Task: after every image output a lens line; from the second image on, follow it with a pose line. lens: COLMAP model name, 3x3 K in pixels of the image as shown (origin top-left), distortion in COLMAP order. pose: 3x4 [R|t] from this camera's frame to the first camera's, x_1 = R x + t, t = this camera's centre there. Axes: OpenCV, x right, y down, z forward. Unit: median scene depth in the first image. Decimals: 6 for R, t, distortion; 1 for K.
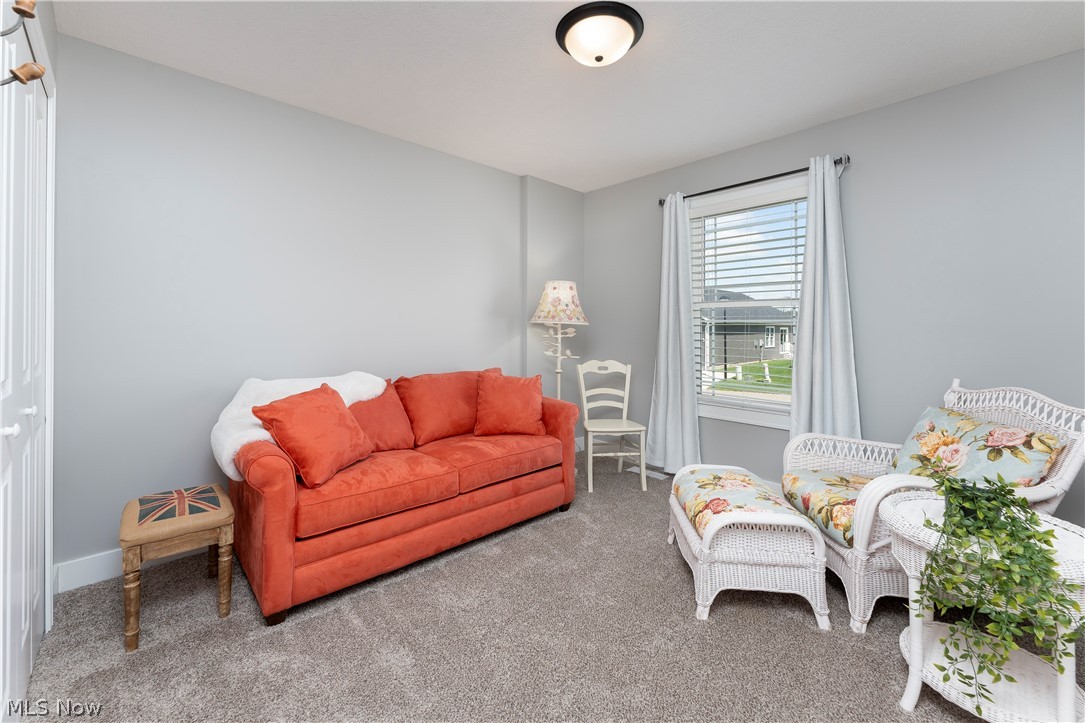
lens RADIAL K [[447.8, 0, 541.6], [0, 447.8, 328.7], [0, 0, 1]] dist [-0.001401, -0.000677]
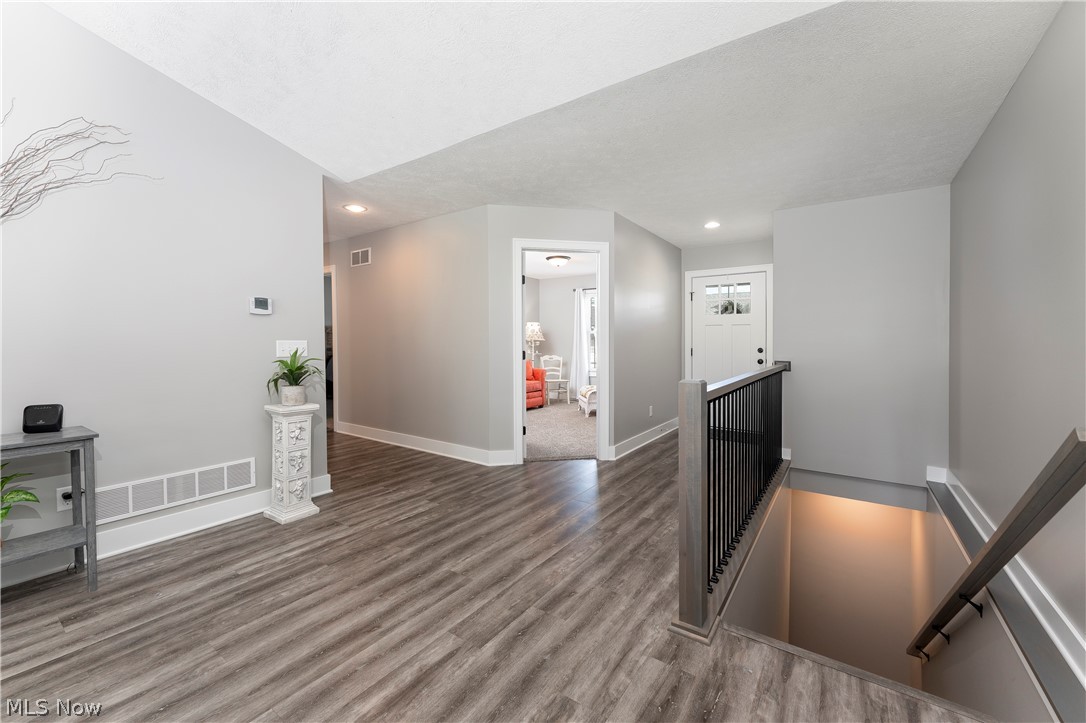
lens RADIAL K [[436.1, 0, 533.6], [0, 436.1, 352.7], [0, 0, 1]] dist [0.000896, 0.000022]
pose [[0.984353, -0.010016, 0.175922, -0.712621], [0.005646, 0.999663, 0.025324, -0.004617], [-0.176117, -0.023934, 0.984078, -2.495373]]
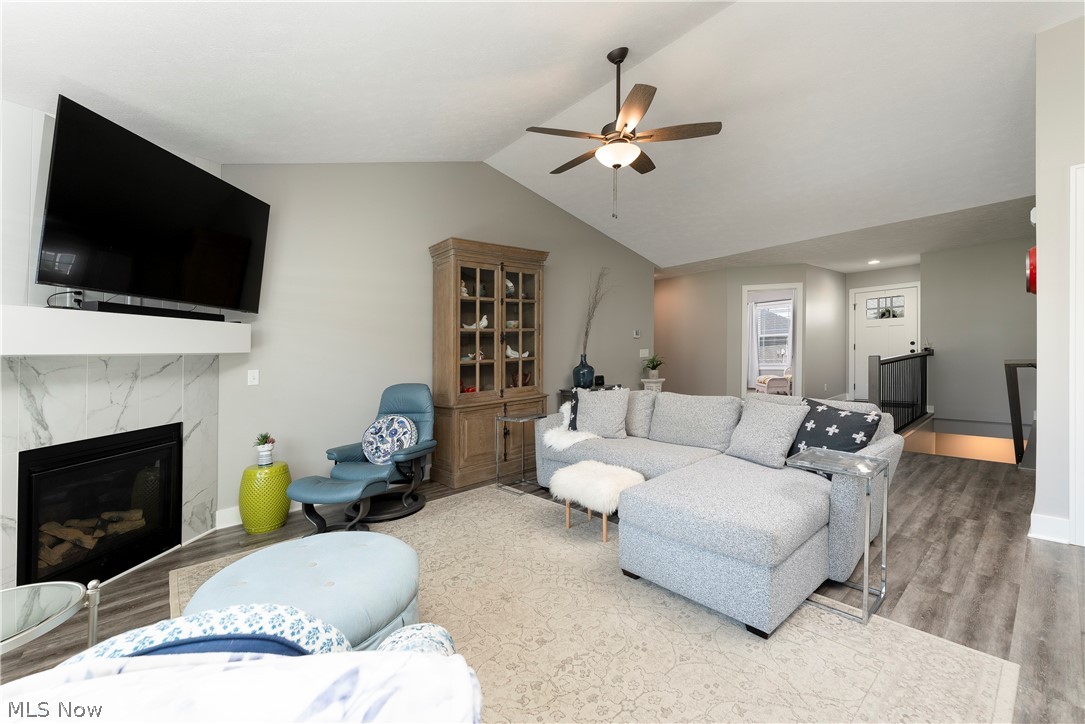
lens RADIAL K [[443.6, 0, 530.2], [0, 443.6, 384.6], [0, 0, 1]] dist [-0.000477, -0.000187]
pose [[0.996461, -0.045651, -0.070582, -2.038737], [0.050854, 0.995978, 0.073767, -0.040534], [0.066930, -0.077096, 0.994775, -4.348629]]
